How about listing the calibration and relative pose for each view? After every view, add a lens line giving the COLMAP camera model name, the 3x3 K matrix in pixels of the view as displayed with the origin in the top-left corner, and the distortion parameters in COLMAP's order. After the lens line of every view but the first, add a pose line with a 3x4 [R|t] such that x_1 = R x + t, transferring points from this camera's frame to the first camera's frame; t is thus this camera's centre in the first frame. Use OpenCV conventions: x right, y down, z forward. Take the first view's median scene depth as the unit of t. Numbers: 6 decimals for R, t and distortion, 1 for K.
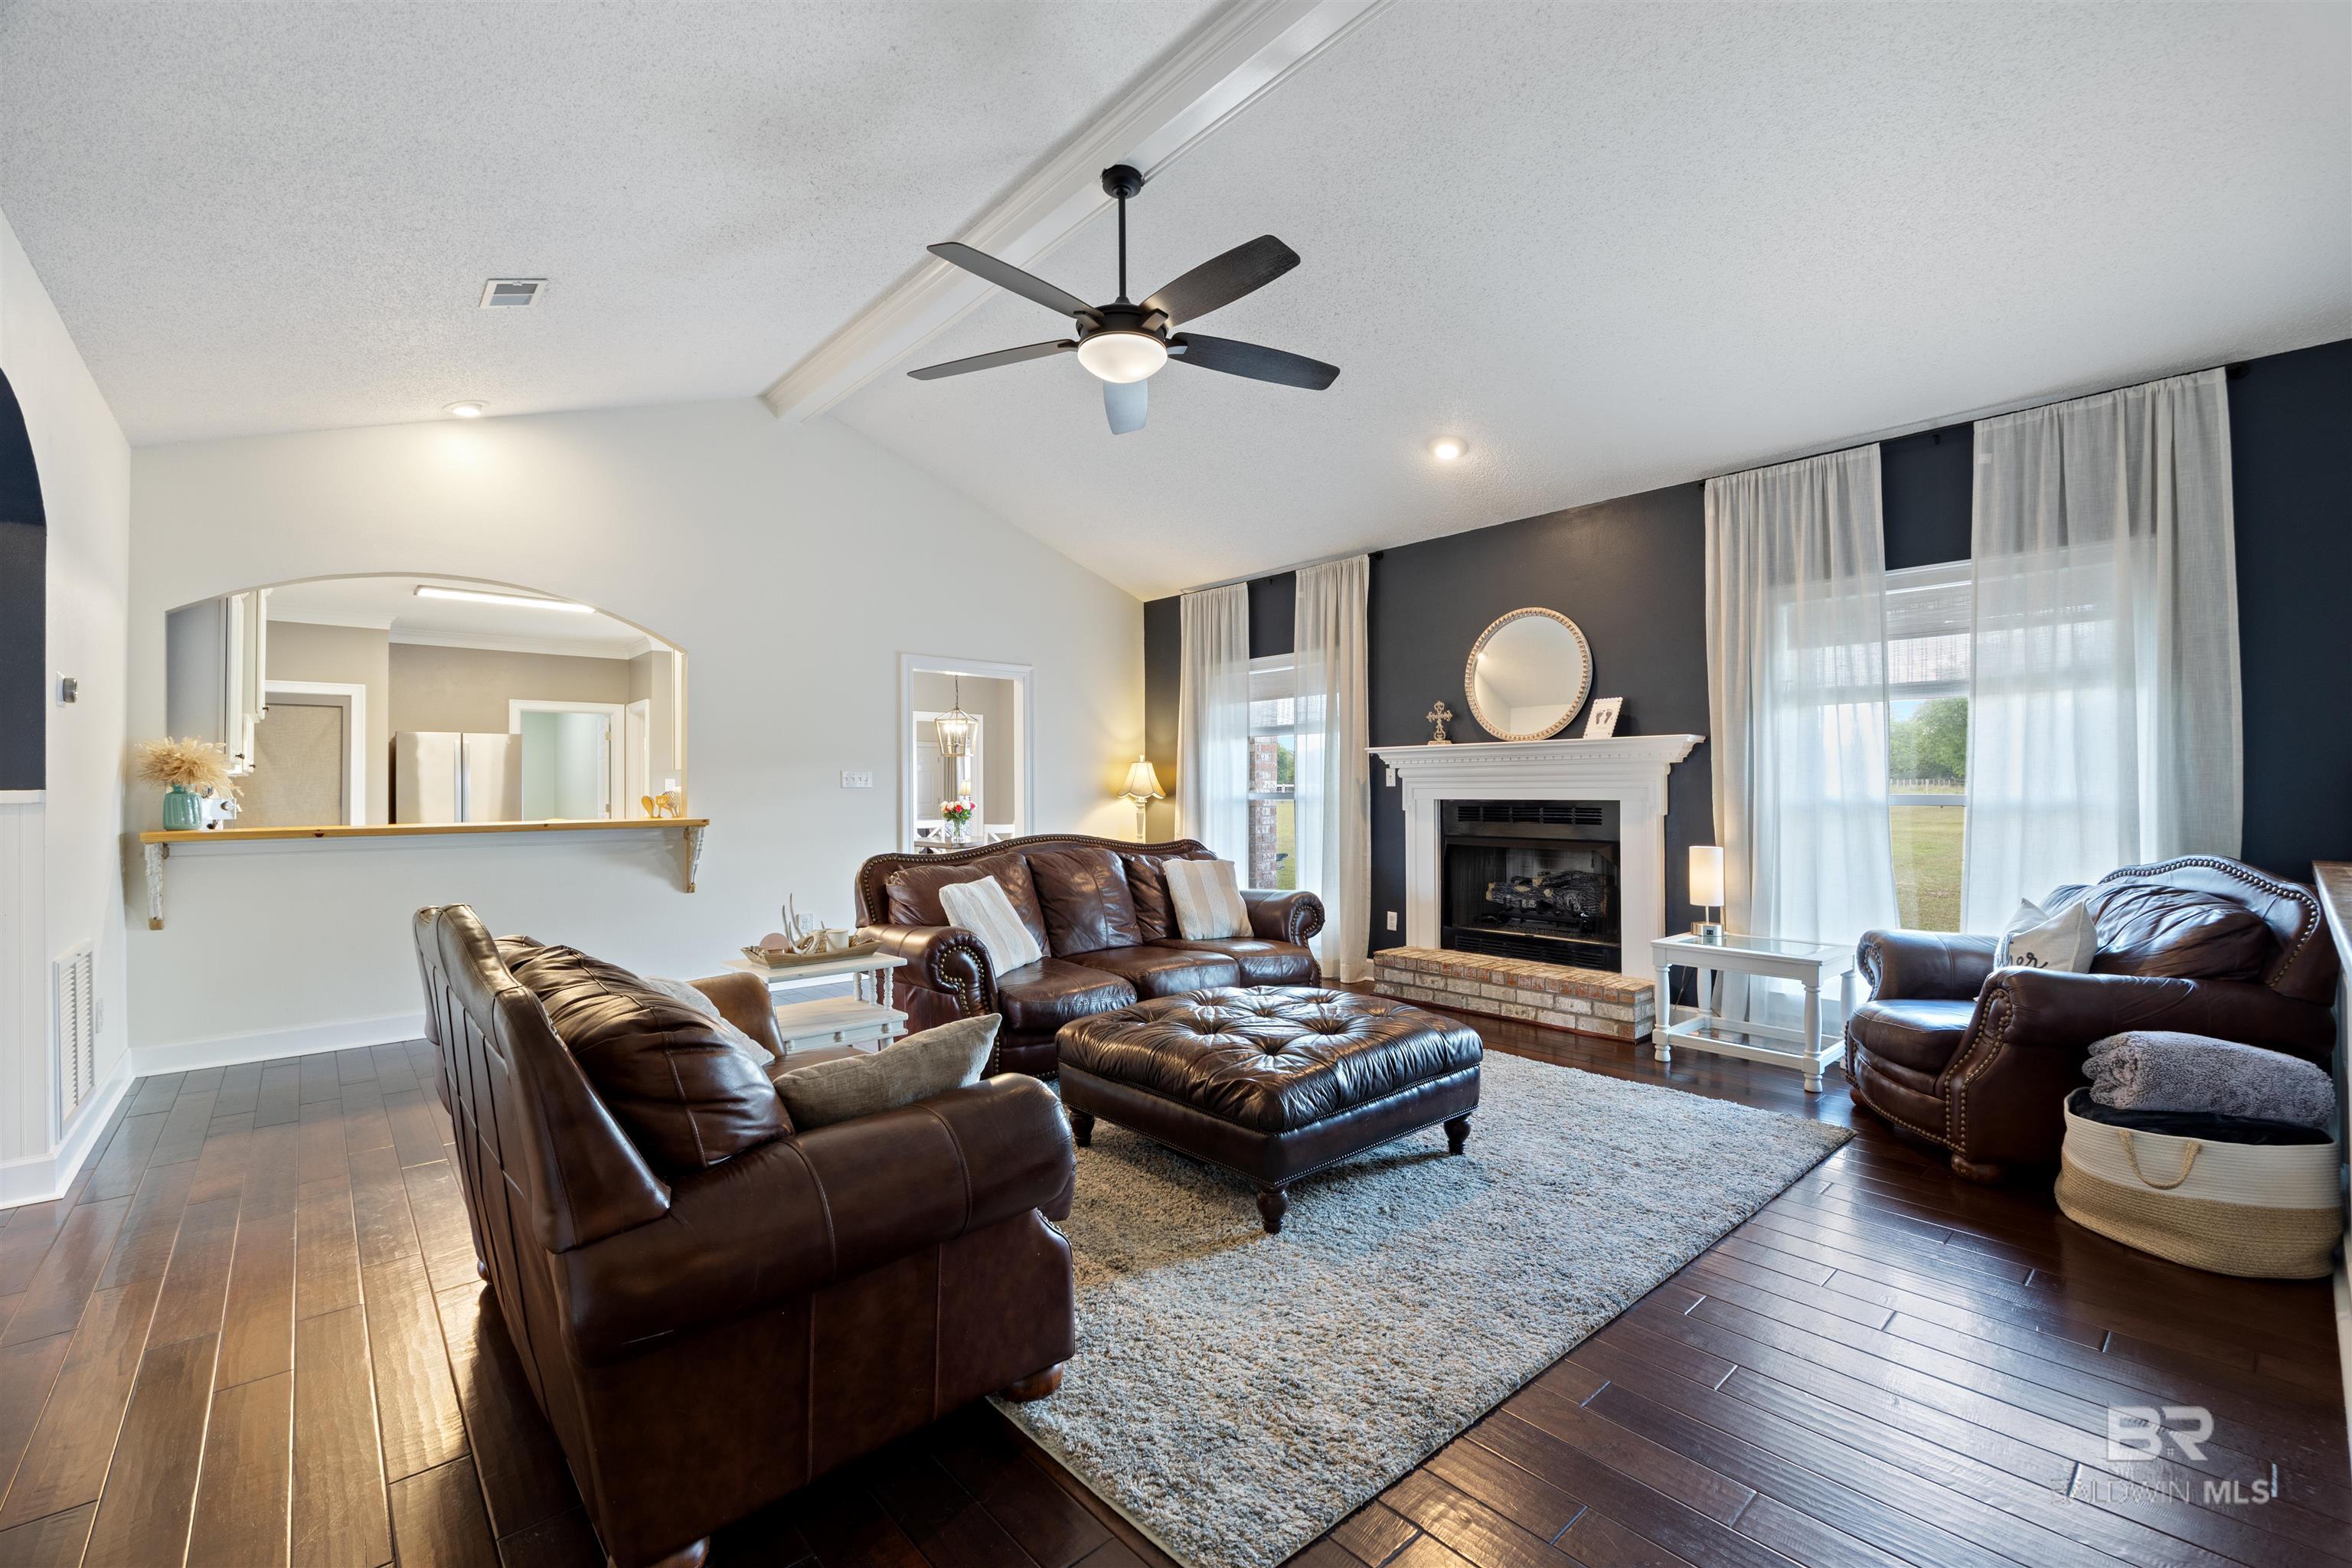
lens RADIAL K [[1019.6, 0, 1177.4], [0, 1019.6, 779.8], [0, 0, 1]] dist [-0.003700, 0.000135]
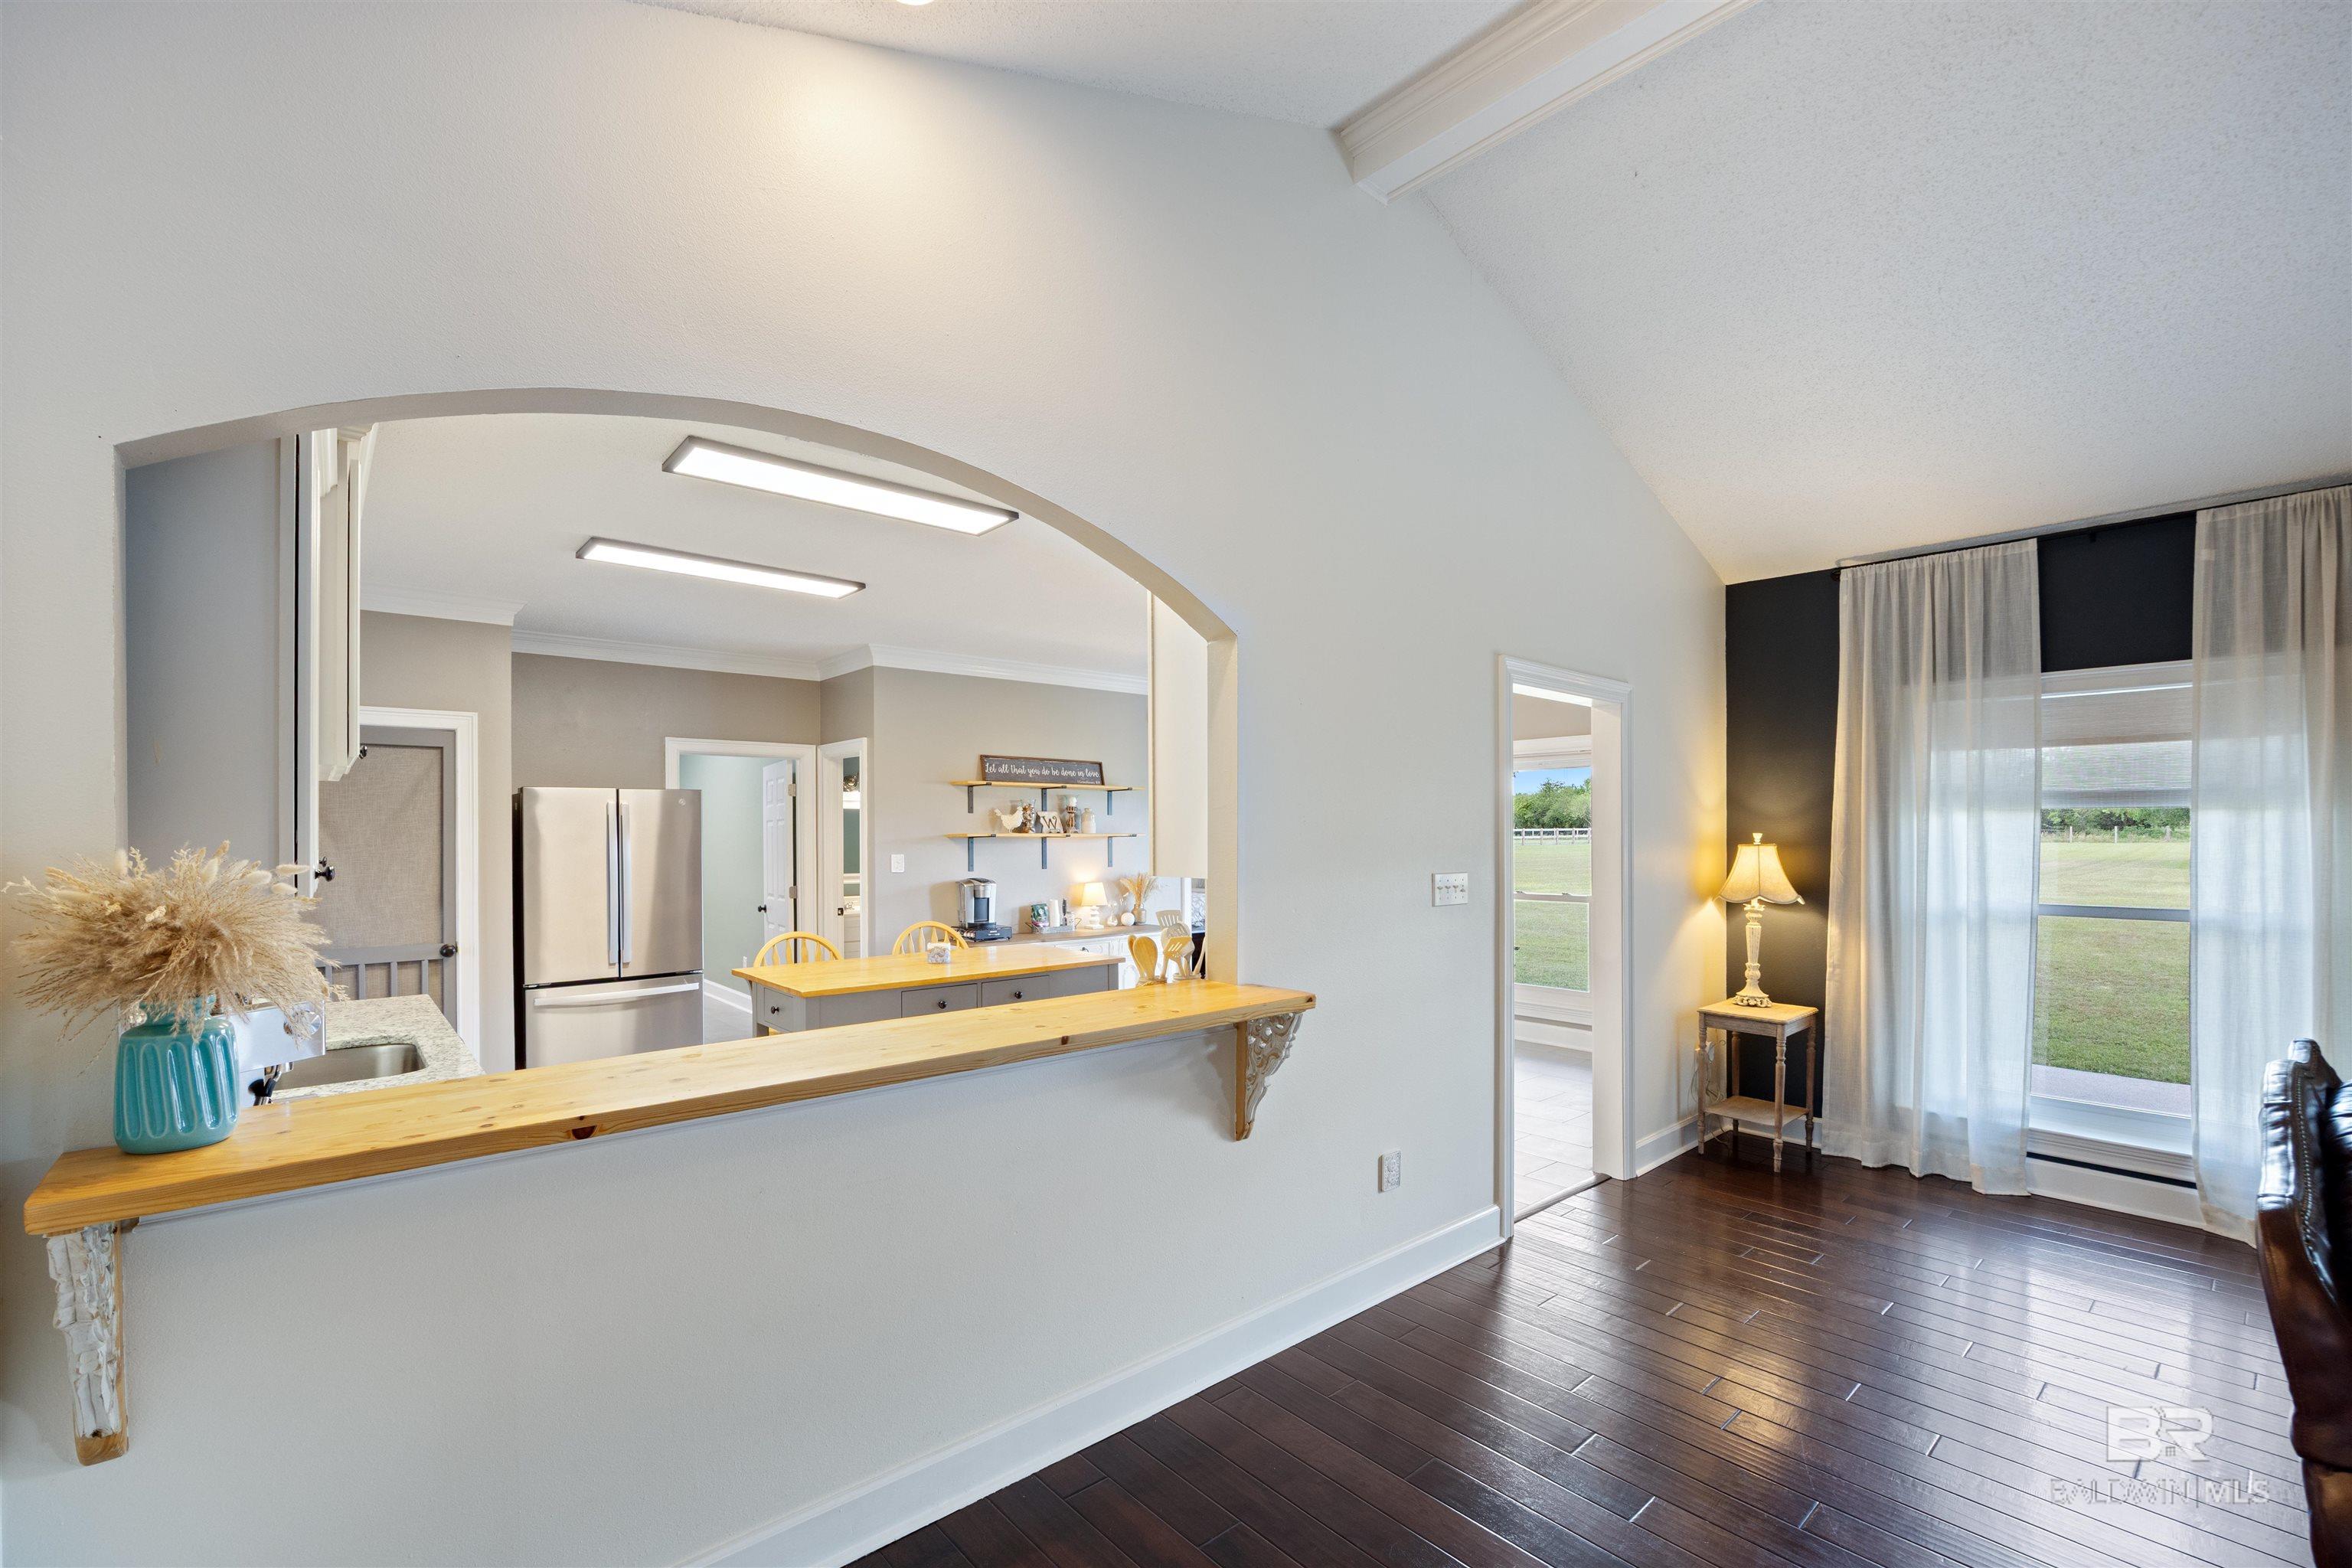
lens RADIAL K [[1019.6, 0, 1181.1], [0, 1019.6, 838.9], [0, 0, 1]] dist [-0.003700, 0.000135]
pose [[0.999991, 0.003620, -0.002271, -0.432278], [-0.003579, 0.999837, 0.017720, -0.033833], [0.002335, -0.017712, 0.999840, 0.444873]]
